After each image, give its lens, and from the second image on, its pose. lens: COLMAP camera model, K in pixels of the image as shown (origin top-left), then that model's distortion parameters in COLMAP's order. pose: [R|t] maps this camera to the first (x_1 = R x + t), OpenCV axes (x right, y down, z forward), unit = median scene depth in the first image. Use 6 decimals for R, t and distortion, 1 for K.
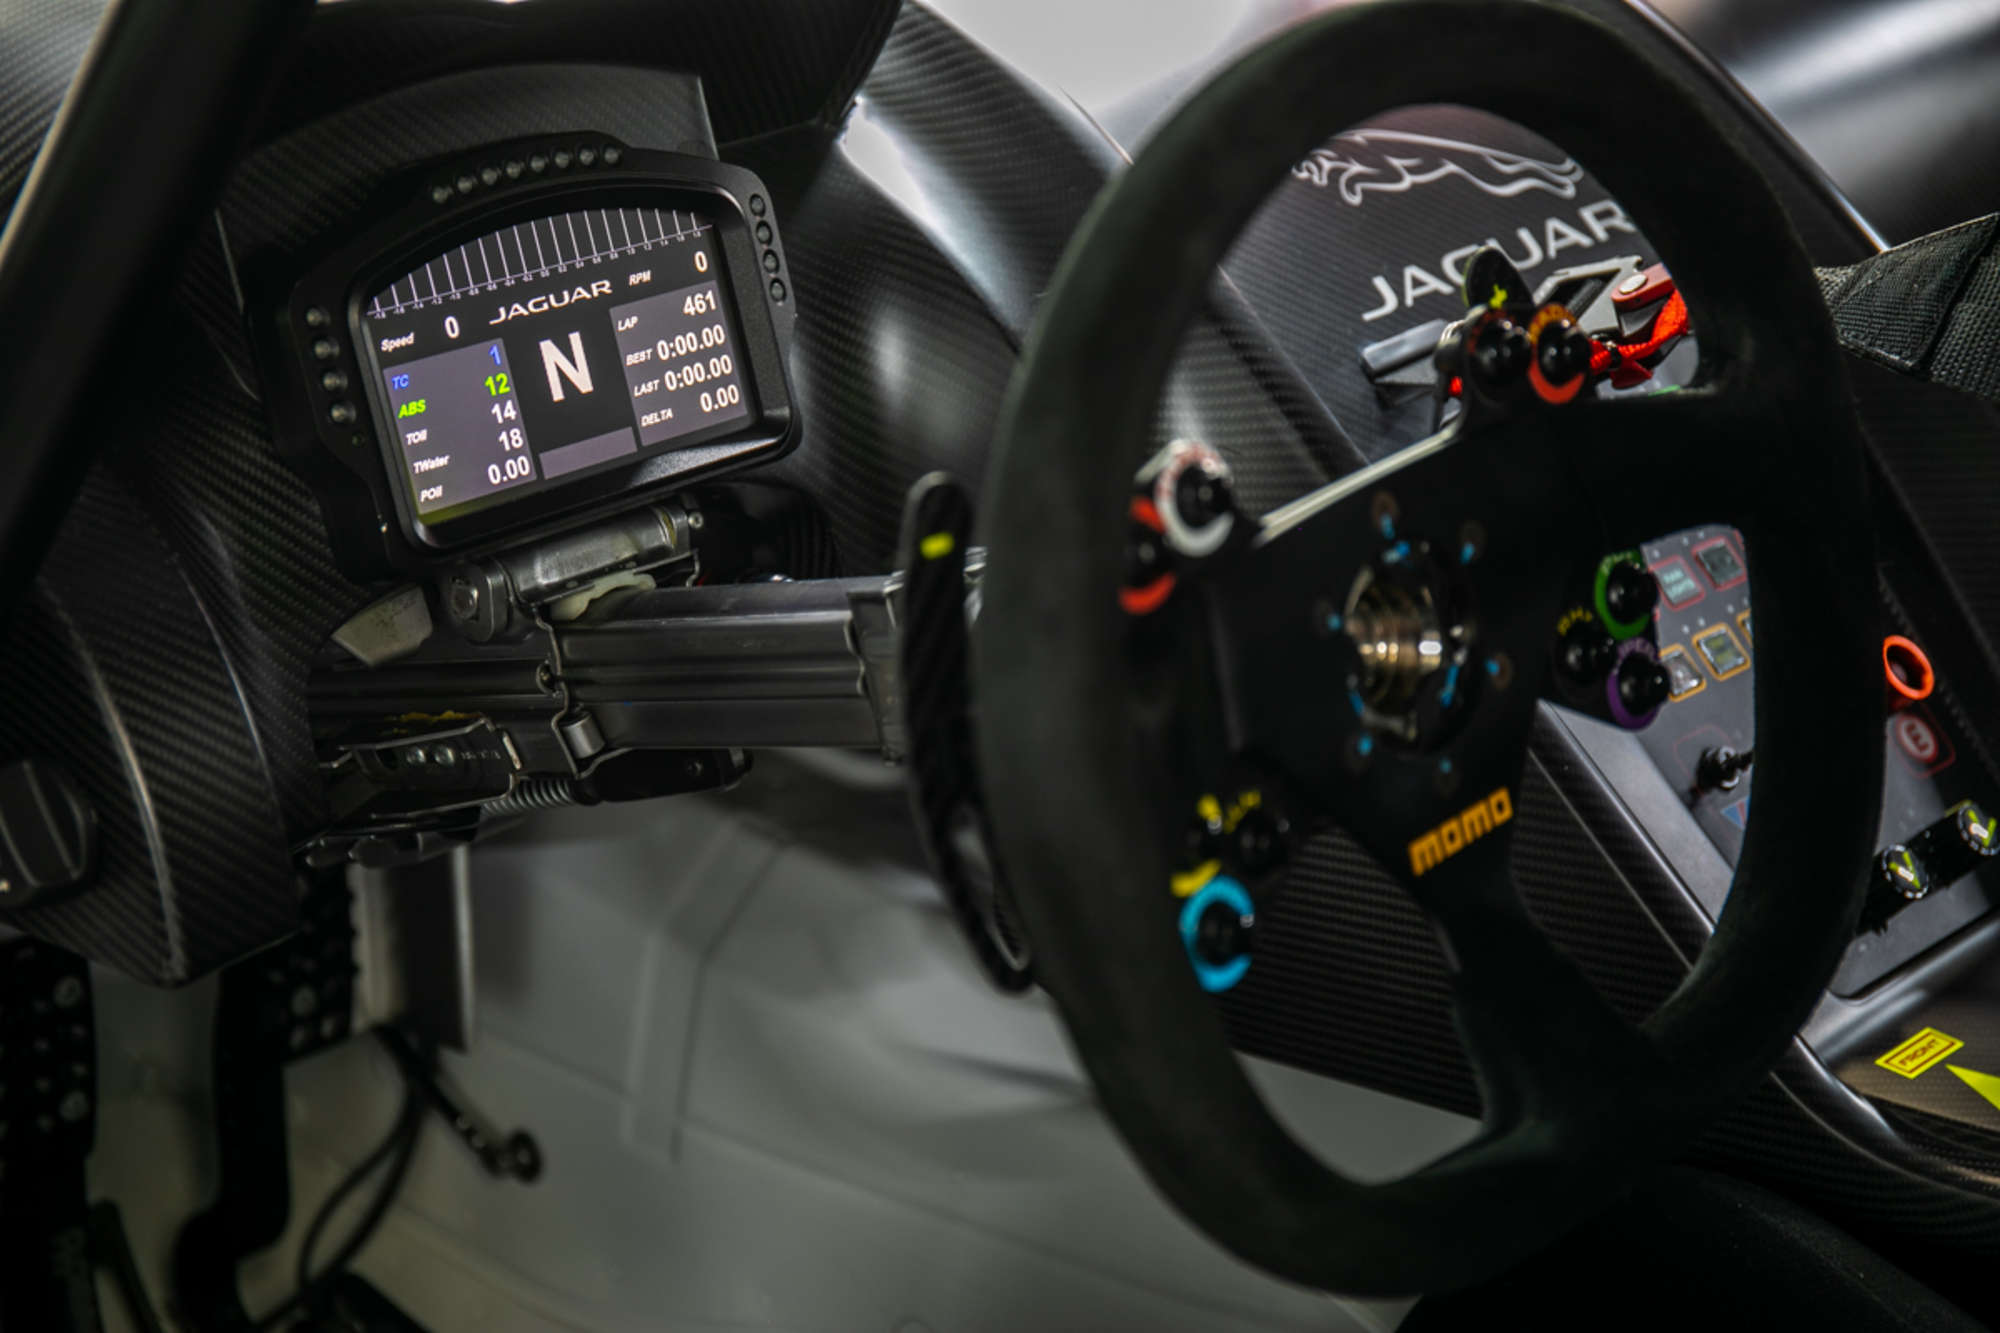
lens RADIAL K [[3636.3, 0, 997.9], [0, 3636.3, 668.8], [0, 0, 1]] dist [0.126592, 0.000000]
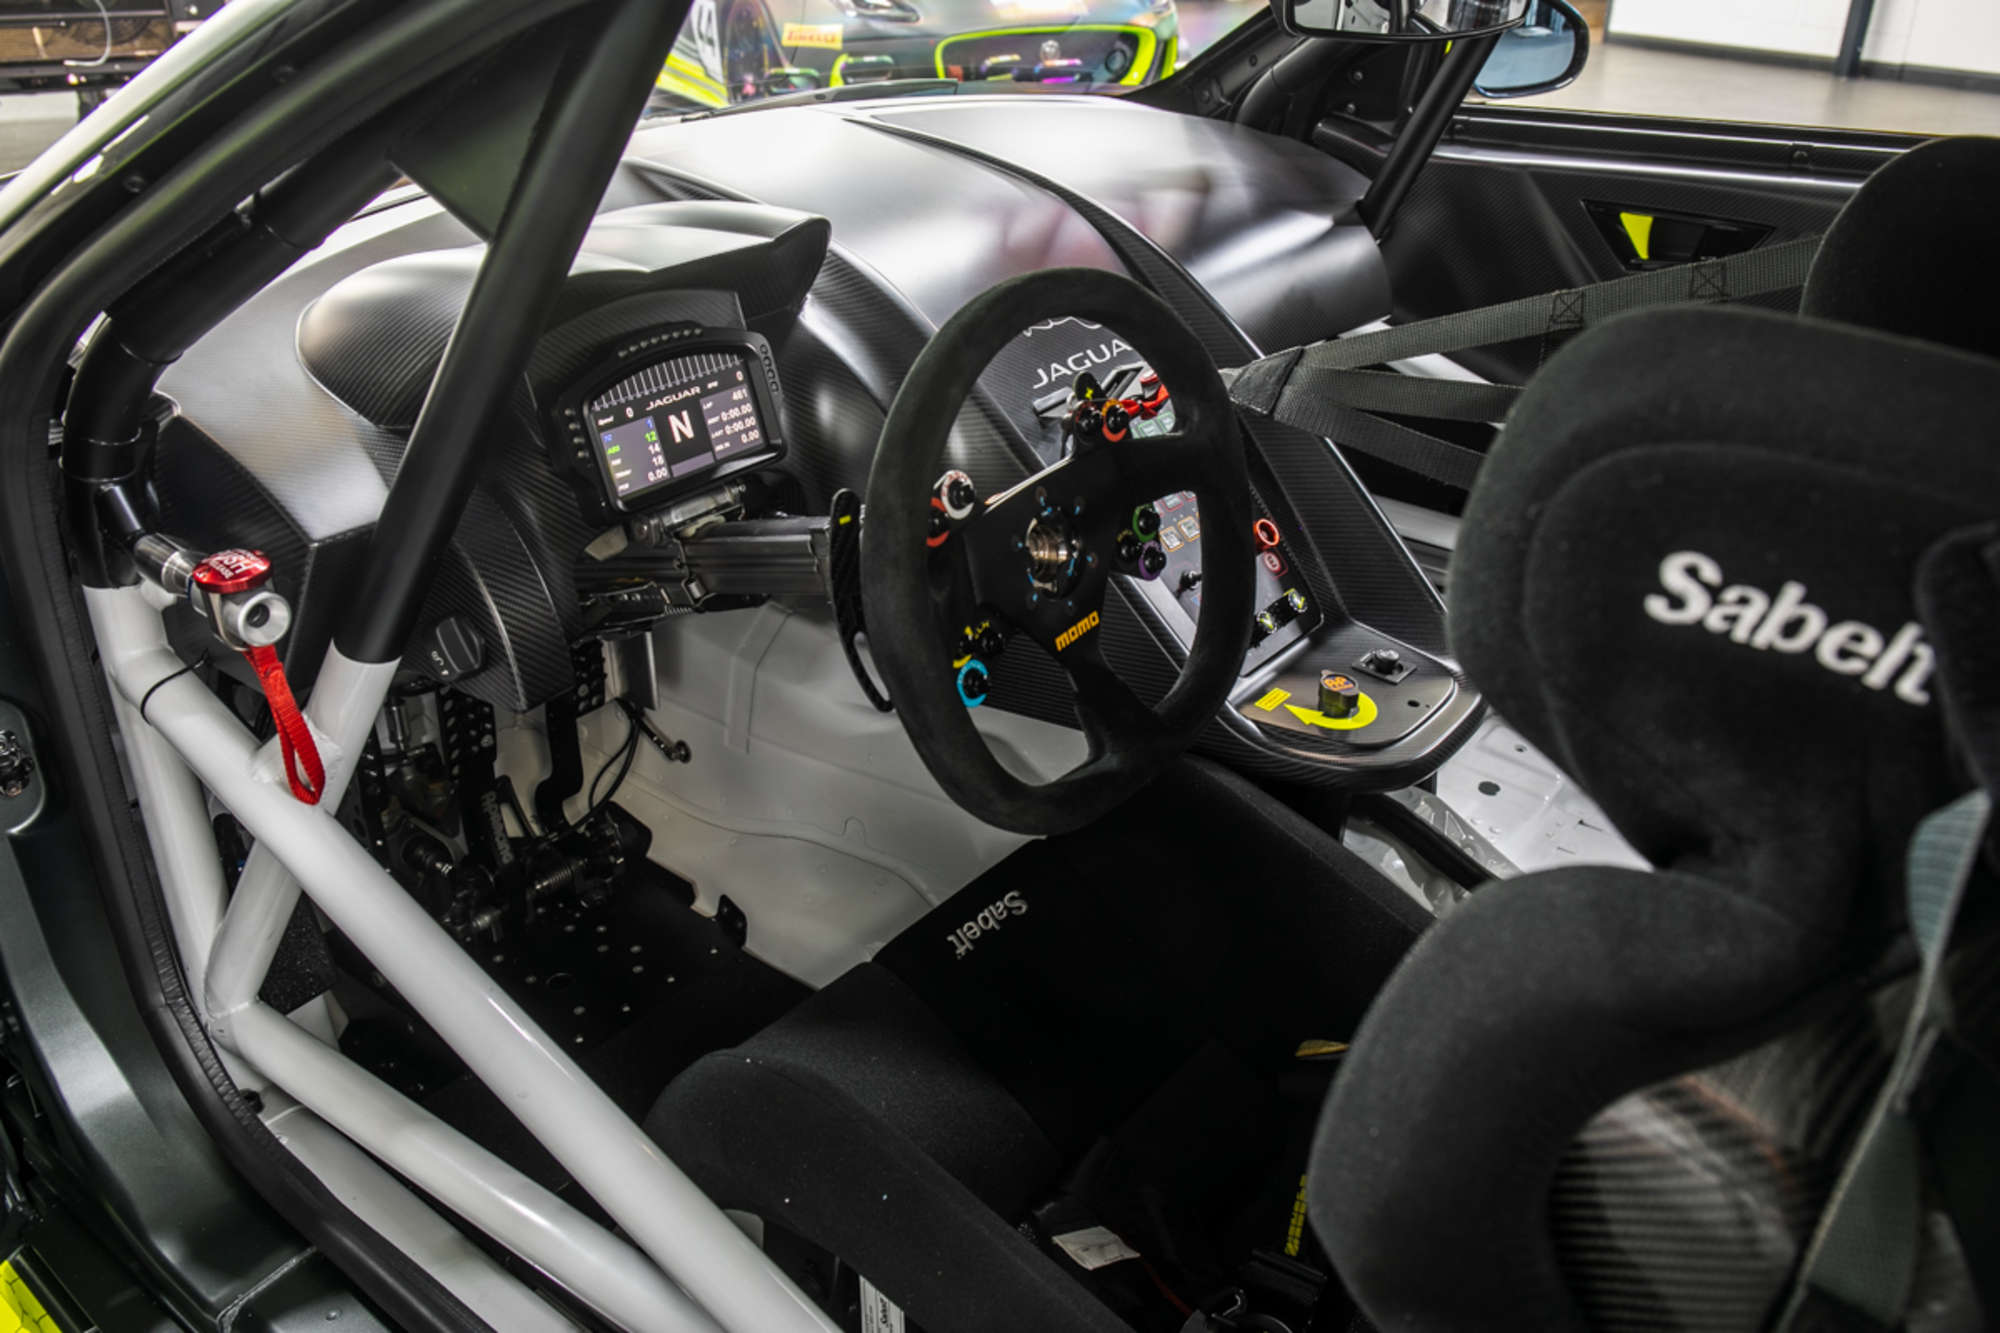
lens RADIAL K [[1578.1, 0, 992.5], [0, 1578.1, 654.9], [0, 0, 1]] dist [-0.064324, 0.004991]
pose [[0.997482, -0.033574, 0.062464, 0.008334], [0.026905, 0.994140, 0.104698, -0.038439], [-0.065613, -0.102754, 0.992540, 0.005173]]
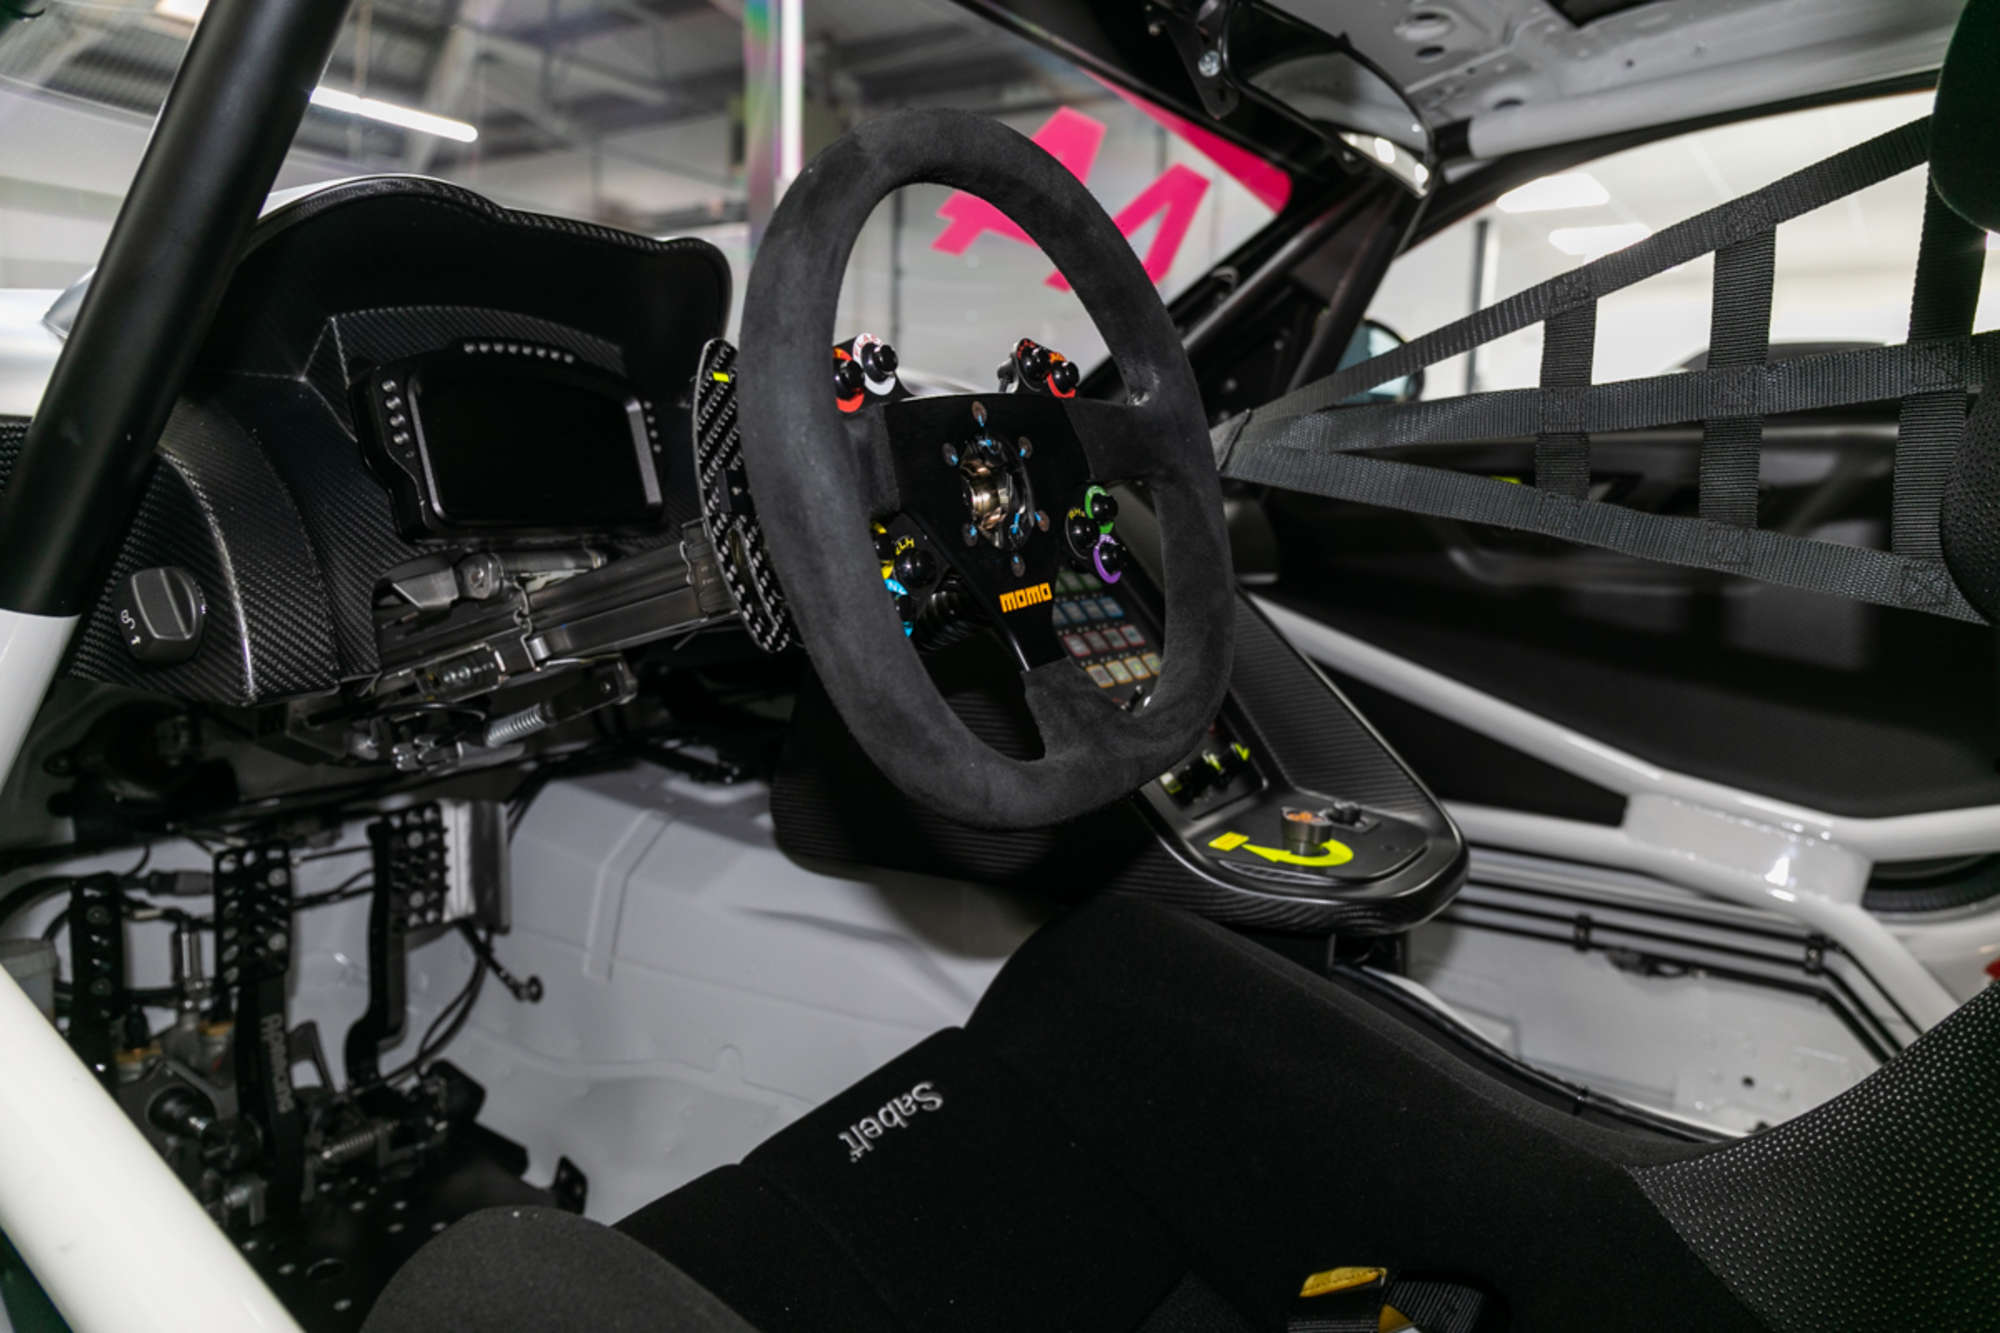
lens RADIAL K [[1303.4, 0, 1002.6], [0, 1303.4, 636.3], [0, 0, 1]] dist [0.016808, -0.001331]
pose [[0.986901, 0.004998, 0.161248, 0.010903], [0.032789, 0.972443, -0.230824, 0.172649], [-0.157958, 0.233087, 0.959541, 0.325006]]
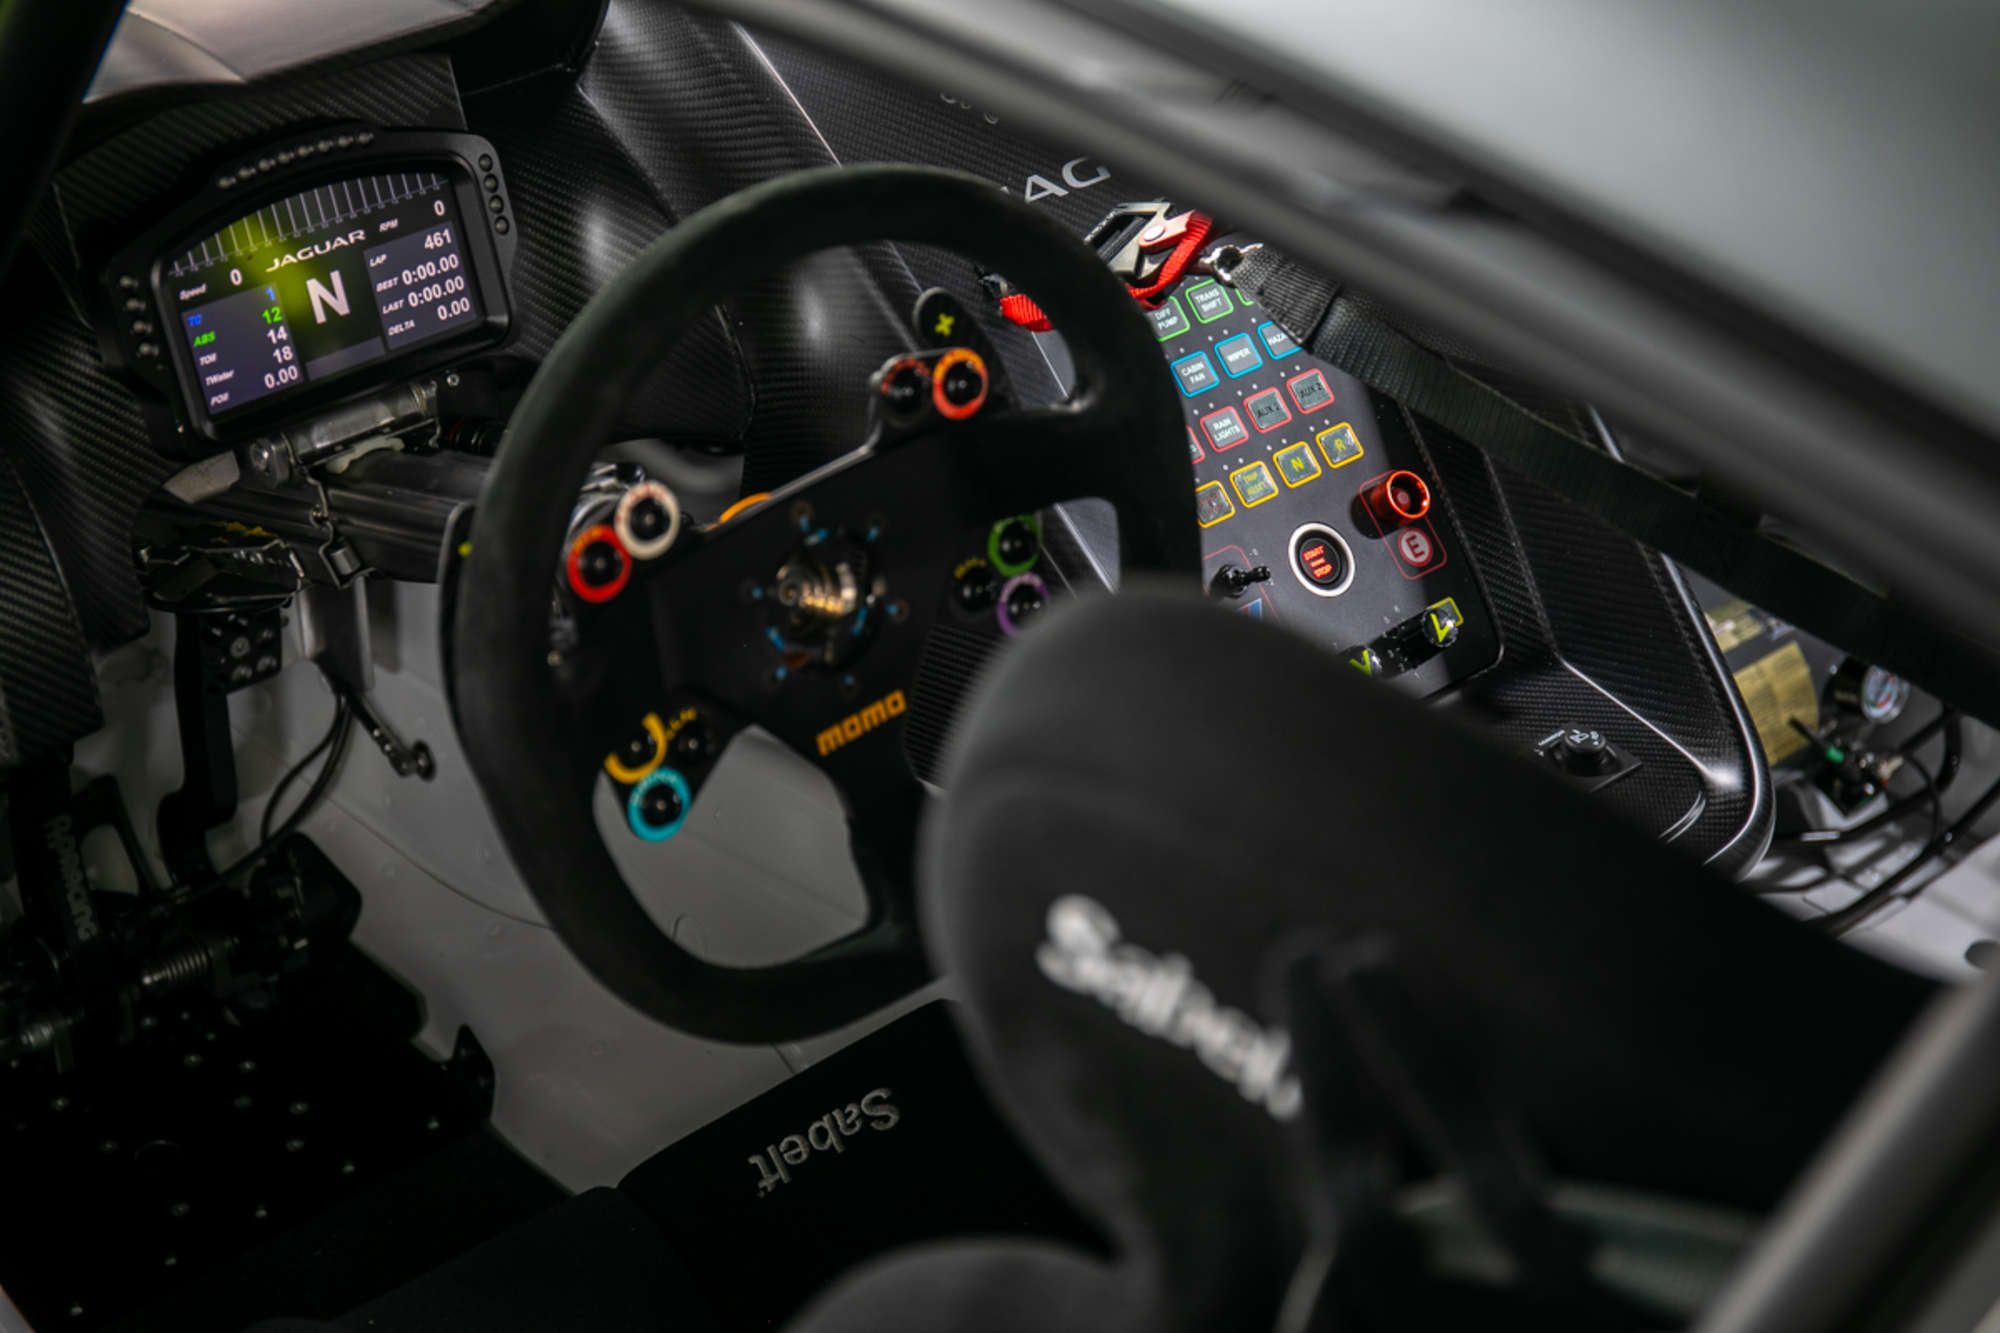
lens RADIAL K [[3636.3, 0, 985.7], [0, 3636.3, 663.2], [0, 0, 1]] dist [0.126592, 0.000000]
pose [[0.996073, 0.048911, -0.073795, 0.233408], [-0.035010, 0.983209, 0.179095, -0.199584], [0.081316, -0.175808, 0.981060, -0.350372]]
